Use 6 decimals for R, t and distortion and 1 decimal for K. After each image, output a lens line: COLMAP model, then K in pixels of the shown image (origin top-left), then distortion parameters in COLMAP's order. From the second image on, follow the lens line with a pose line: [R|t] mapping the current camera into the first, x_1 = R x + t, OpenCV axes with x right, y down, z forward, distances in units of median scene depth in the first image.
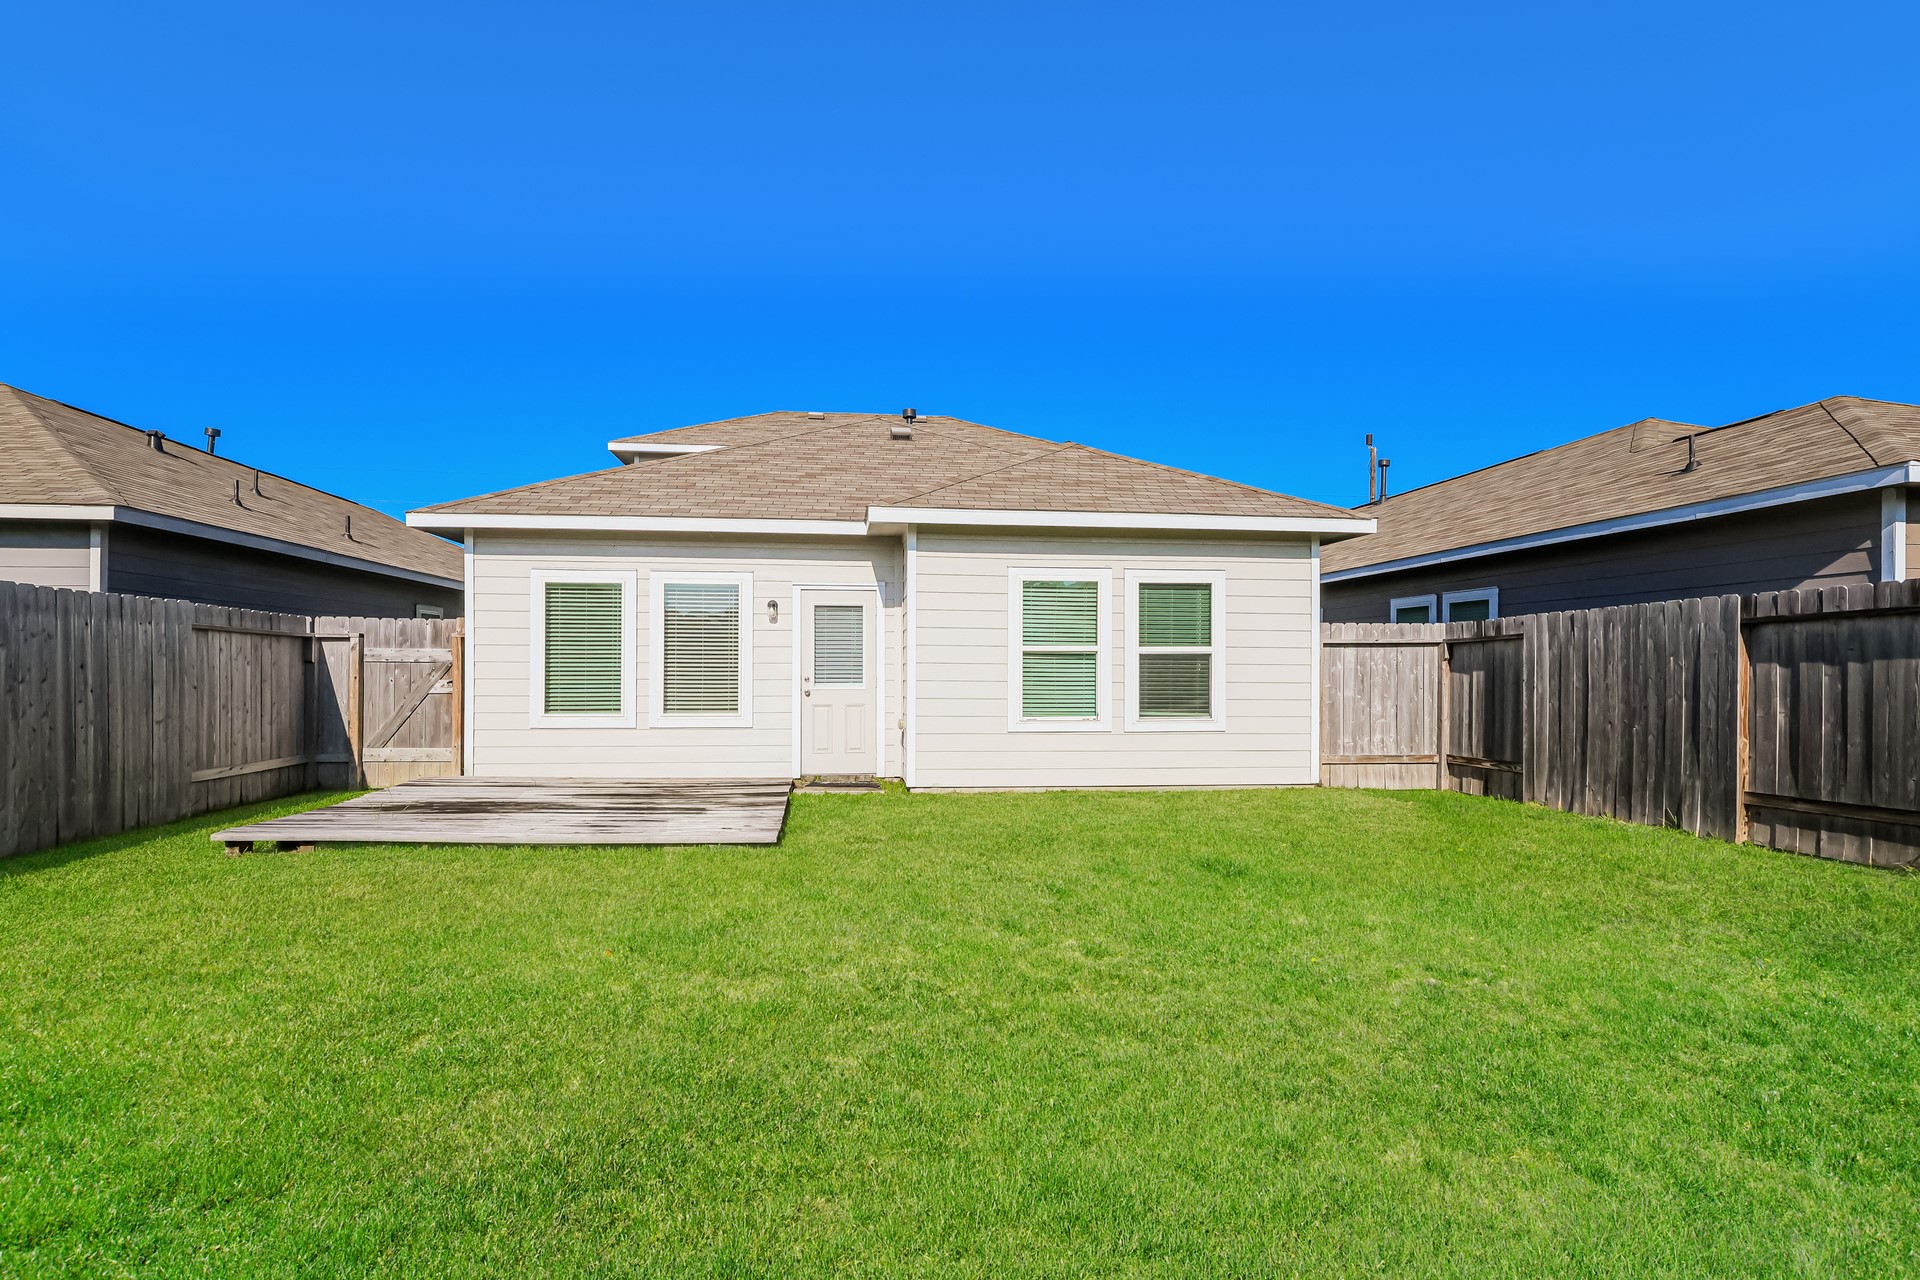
lens RADIAL K [[914.9, 0, 958.2], [0, 914.9, 653.4], [0, 0, 1]] dist [-0.000303, 0.000847]
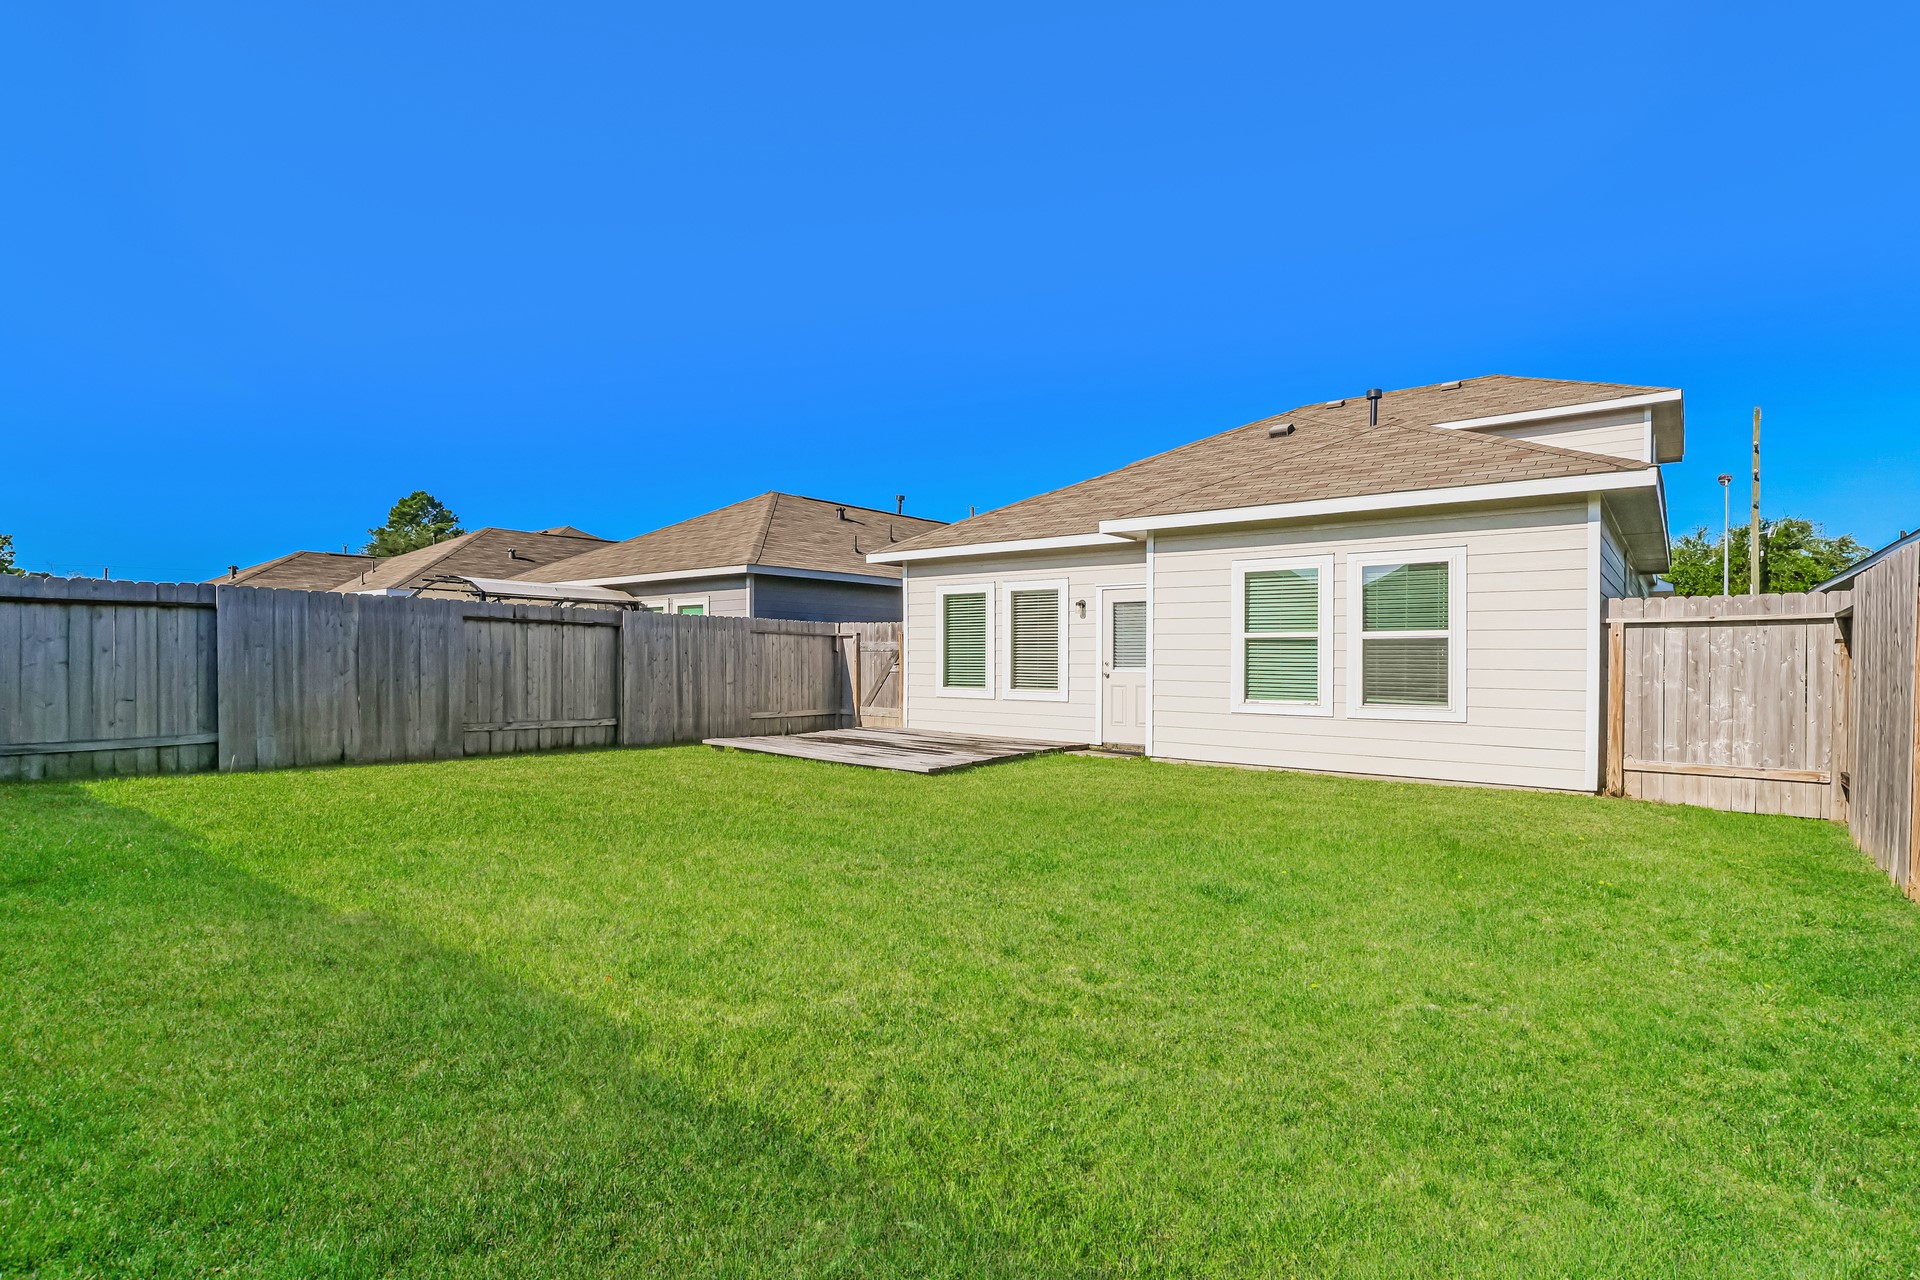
lens RADIAL K [[914.9, 0, 975.0], [0, 914.9, 648.2], [0, 0, 1]] dist [-0.000303, 0.000847]
pose [[0.723793, -0.006316, -0.689989, 0.570471], [0.009690, 0.999953, 0.001011, 0.004947], [0.689950, -0.007418, 0.723819, 0.004420]]
